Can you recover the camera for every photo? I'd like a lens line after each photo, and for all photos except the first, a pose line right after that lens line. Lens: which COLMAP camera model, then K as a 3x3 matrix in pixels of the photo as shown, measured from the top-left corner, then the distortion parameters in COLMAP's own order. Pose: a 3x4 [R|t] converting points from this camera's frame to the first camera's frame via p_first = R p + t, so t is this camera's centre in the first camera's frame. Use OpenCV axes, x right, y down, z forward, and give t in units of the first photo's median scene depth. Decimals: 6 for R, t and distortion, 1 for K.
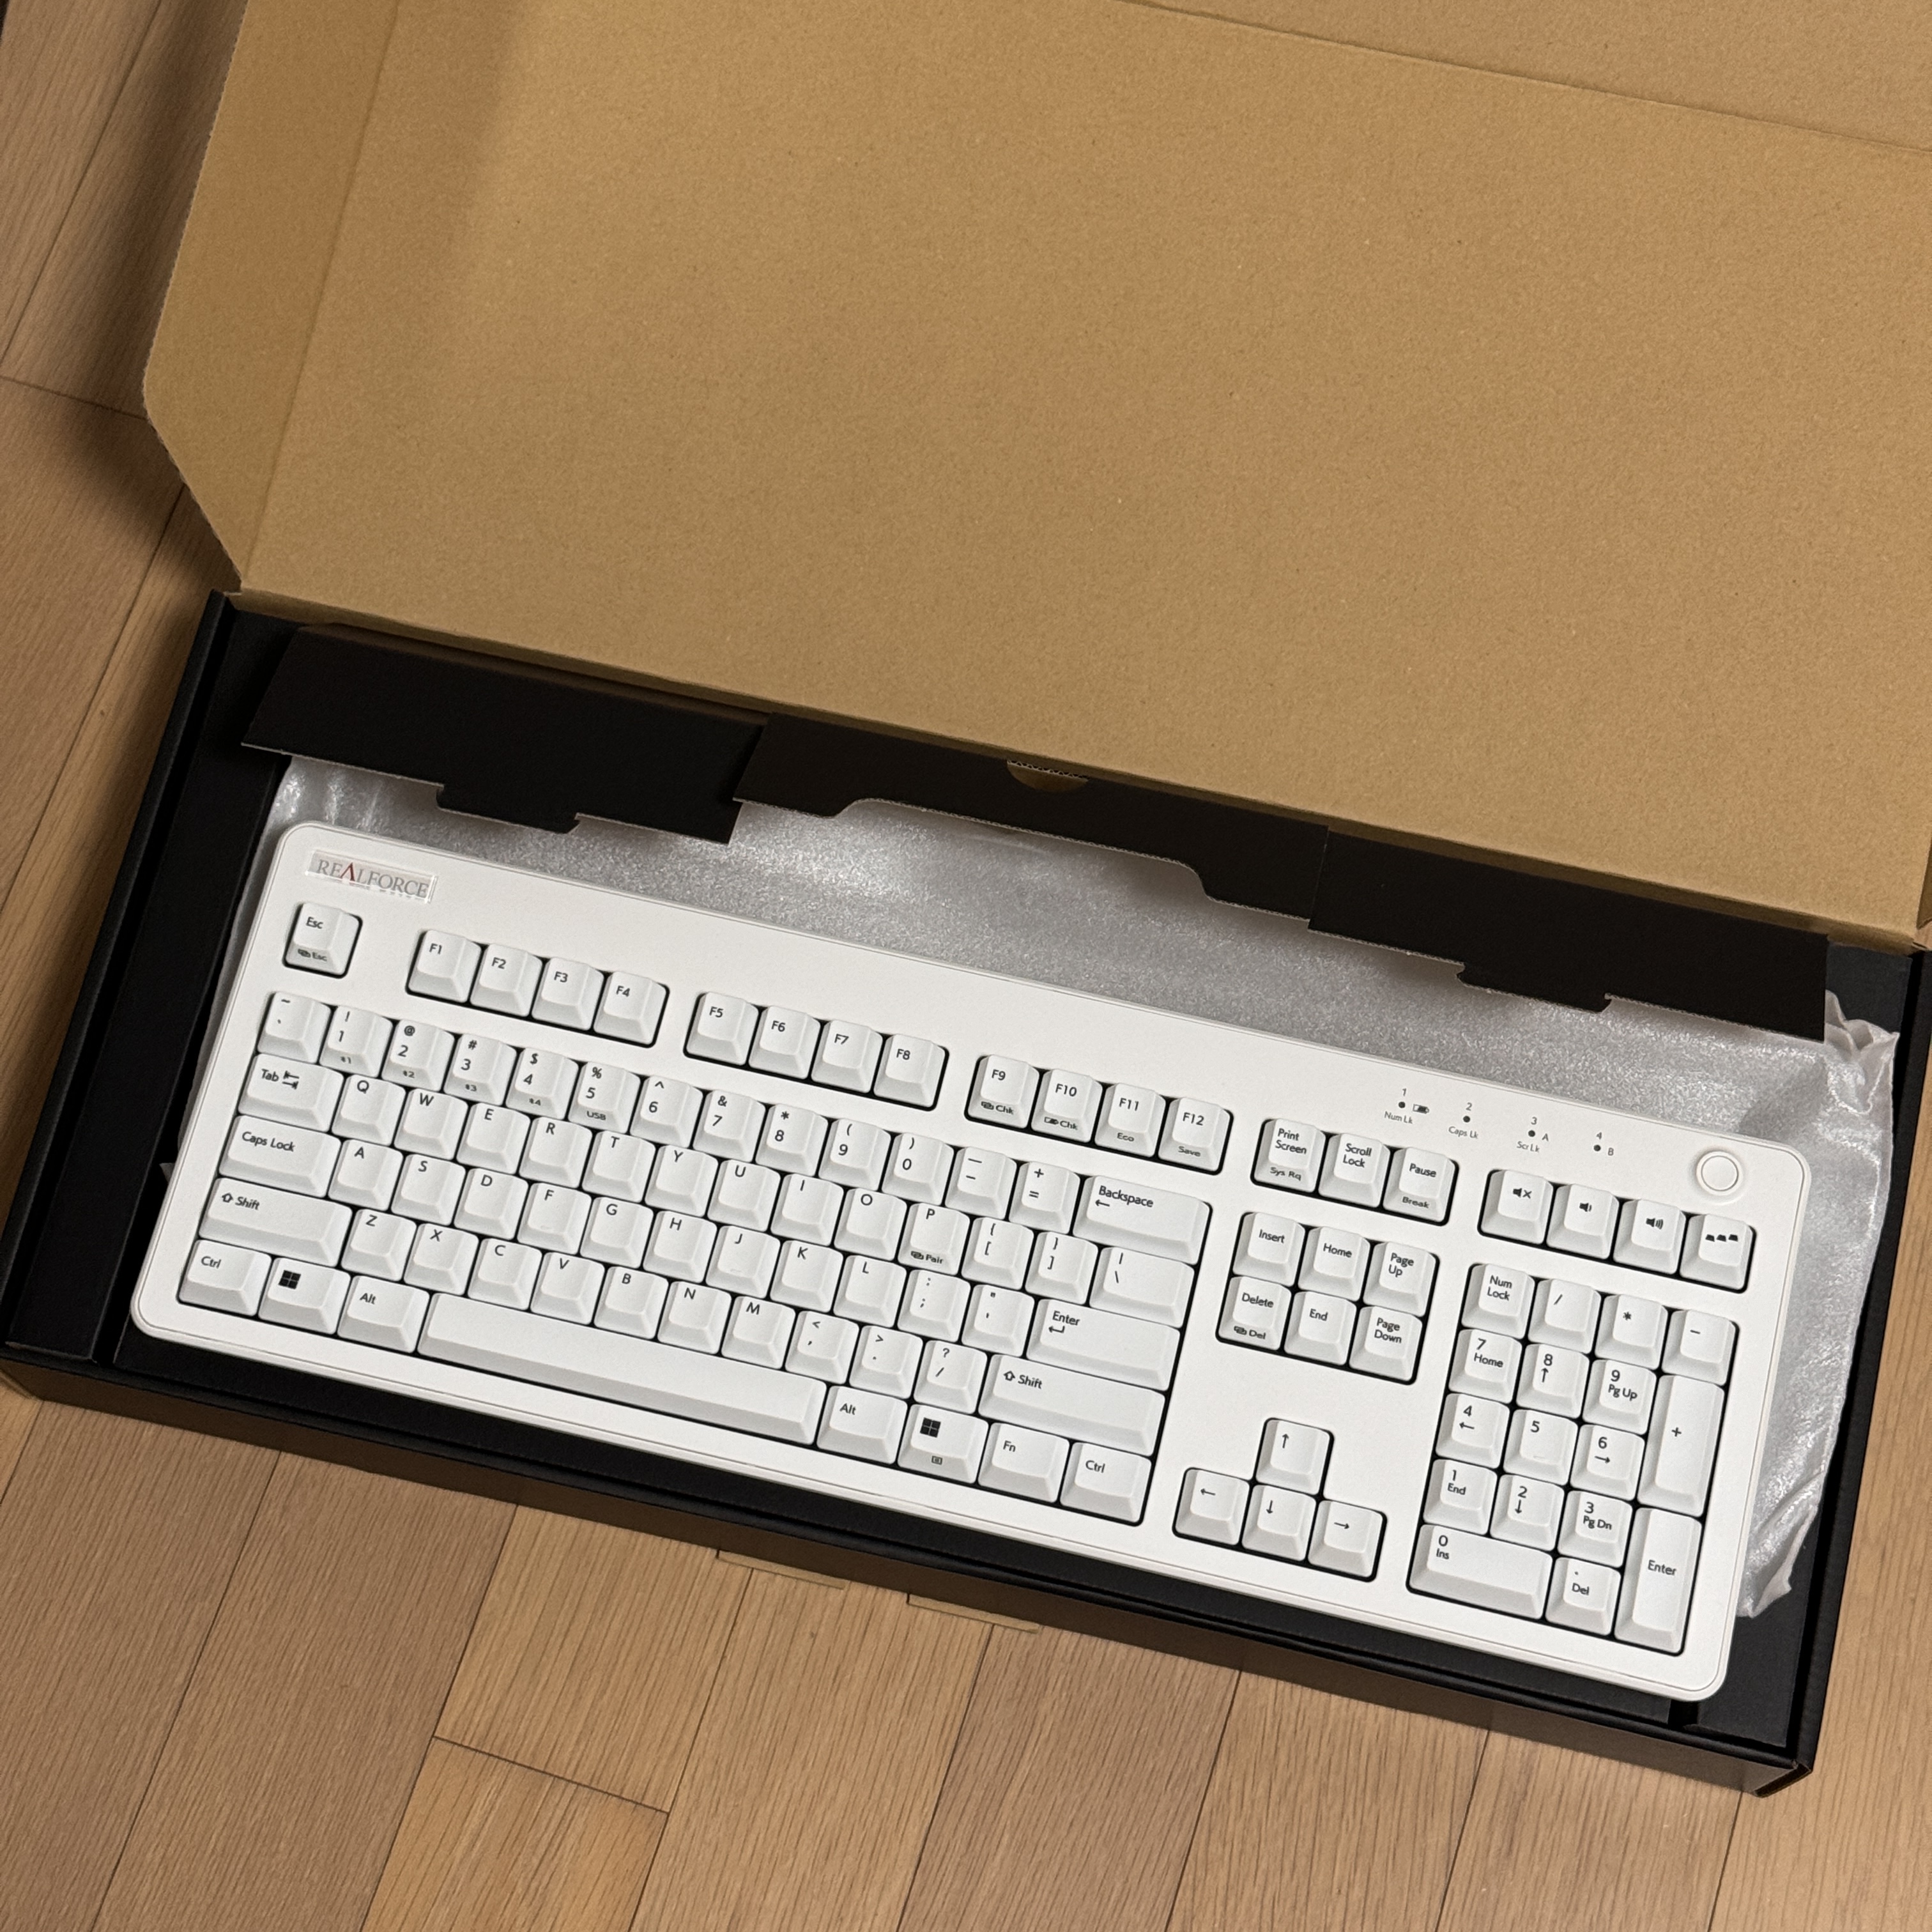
lens RADIAL K [[3187.1, 0, 1012.8], [0, 3187.1, 973.2], [0, 0, 1]] dist [0.062160, 0.029444]
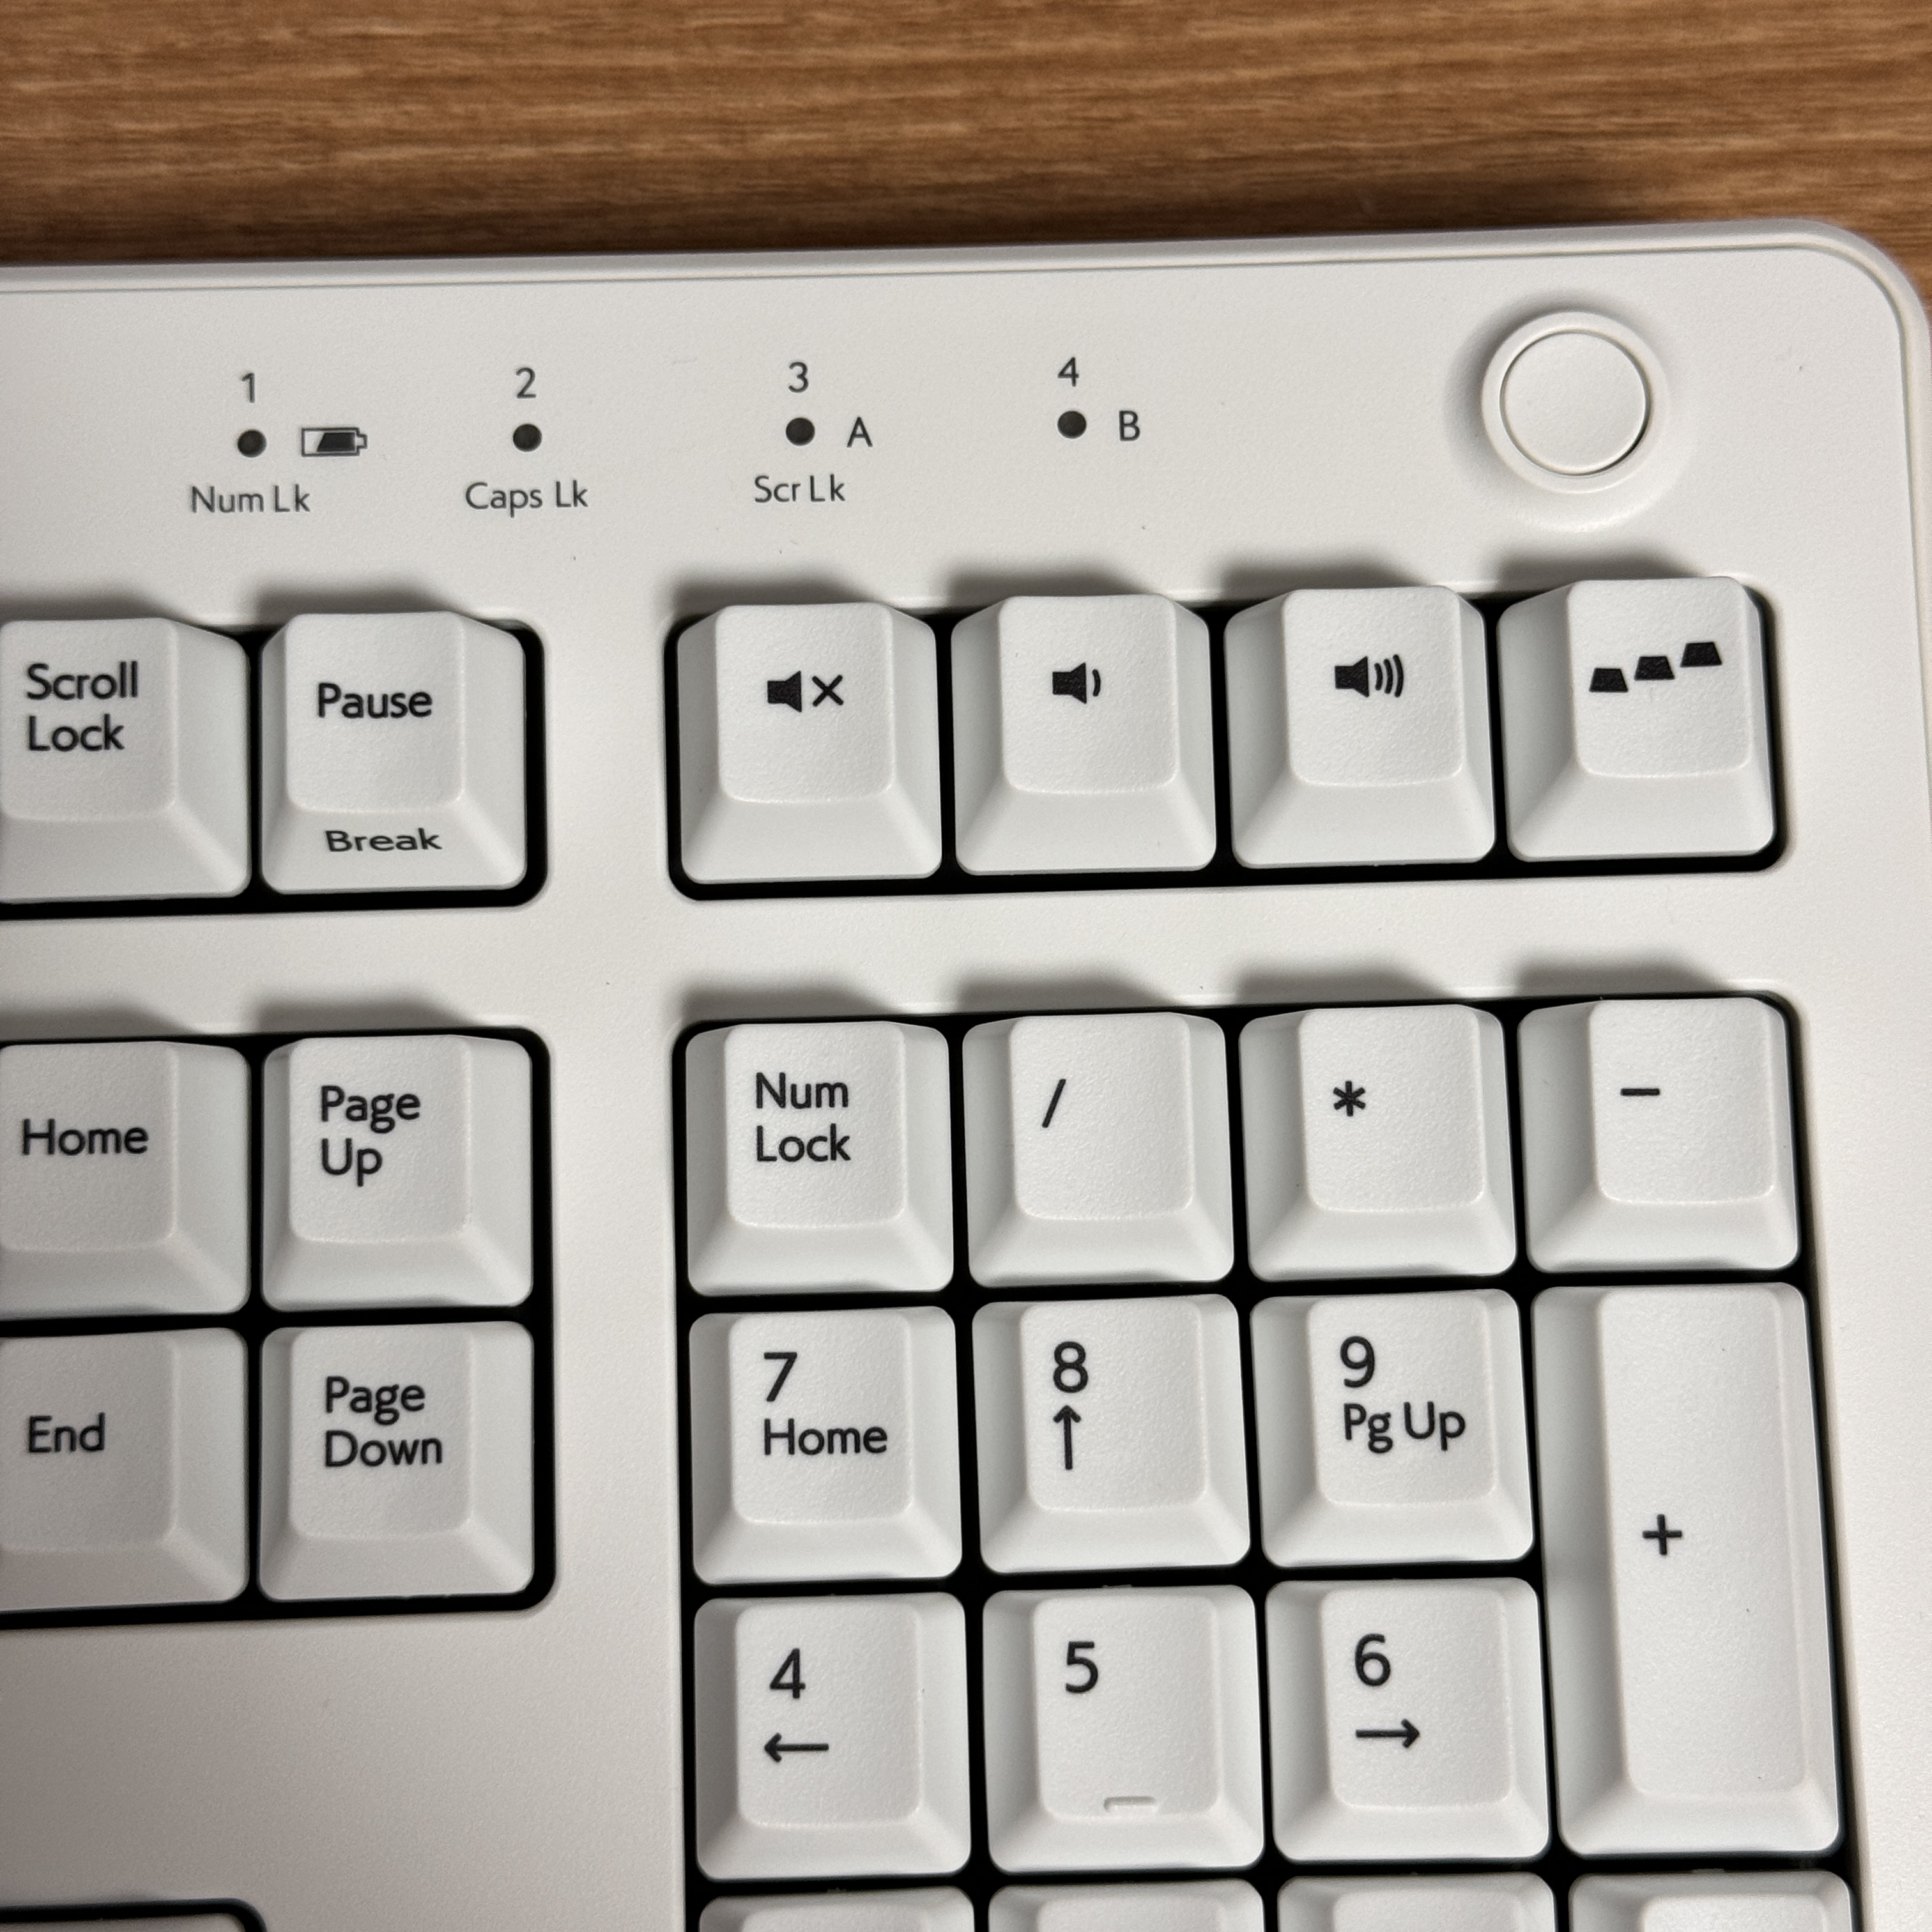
lens RADIAL K [[3423.9, 0, 960.1], [0, 3423.9, 928.2], [0, 0, 1]] dist [0.078148, 0.287813]
pose [[0.962047, -0.256297, 0.093692, 0.143509], [0.235890, 0.953683, 0.186668, 0.041434], [-0.137195, -0.157482, 0.977945, 0.755275]]
